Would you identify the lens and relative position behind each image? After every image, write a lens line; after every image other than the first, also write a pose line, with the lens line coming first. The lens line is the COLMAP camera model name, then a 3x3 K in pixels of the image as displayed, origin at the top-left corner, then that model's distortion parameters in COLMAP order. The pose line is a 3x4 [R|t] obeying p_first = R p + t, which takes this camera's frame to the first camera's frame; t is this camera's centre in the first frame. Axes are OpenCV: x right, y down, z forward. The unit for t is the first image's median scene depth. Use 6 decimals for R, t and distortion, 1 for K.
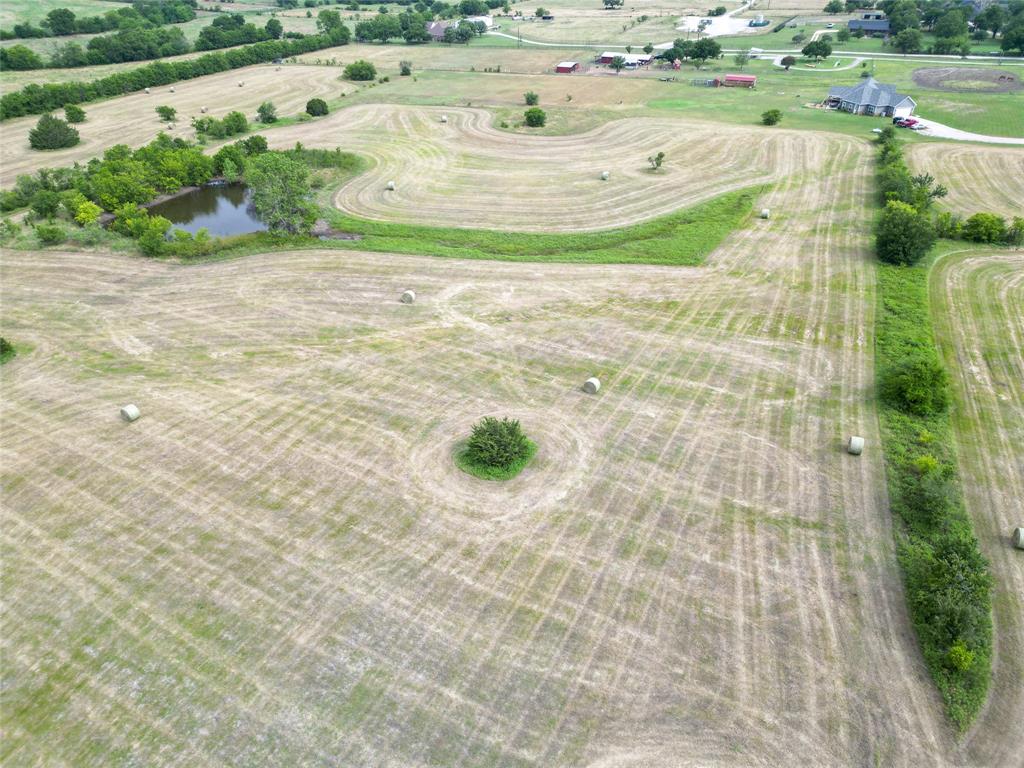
lens RADIAL K [[720.9, 0, 509.8], [0, 720.9, 376.7], [0, 0, 1]] dist [0.071679, -0.068027]
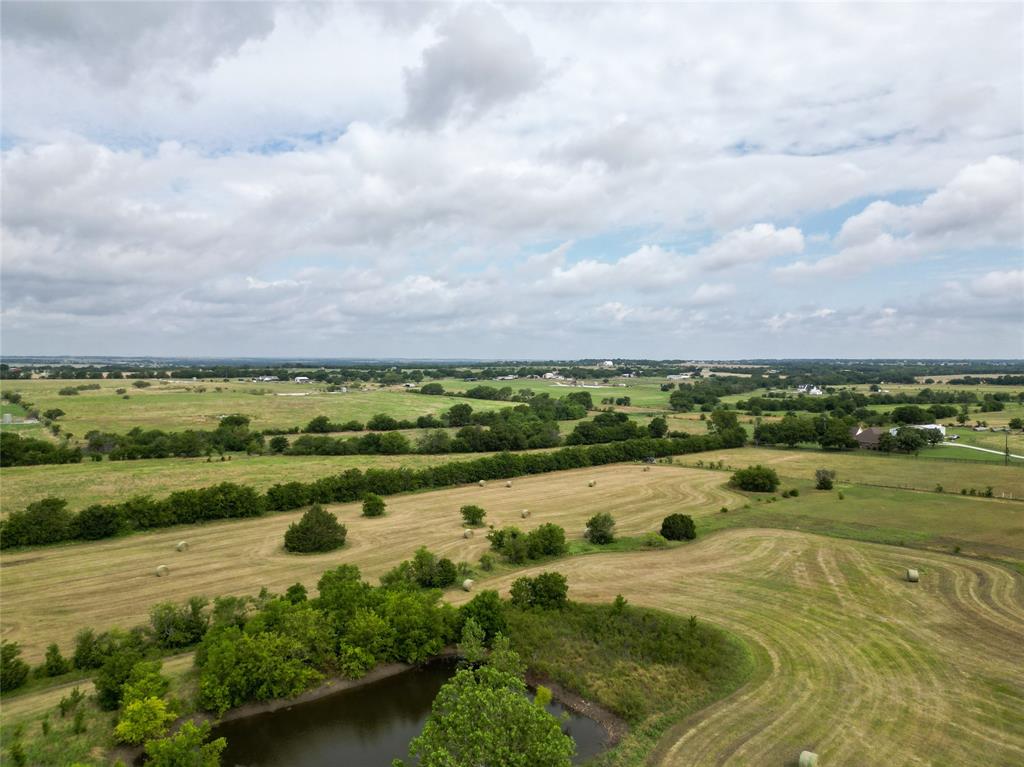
lens RADIAL K [[741.9, 0, 505.1], [0, 741.9, 373.2], [0, 0, 1]] dist [0.074248, -0.065469]
pose [[0.871992, 0.002635, -0.489513, -0.090813], [-0.249374, 0.862894, -0.439576, -0.189534], [0.421239, 0.505379, 0.753094, 0.444395]]
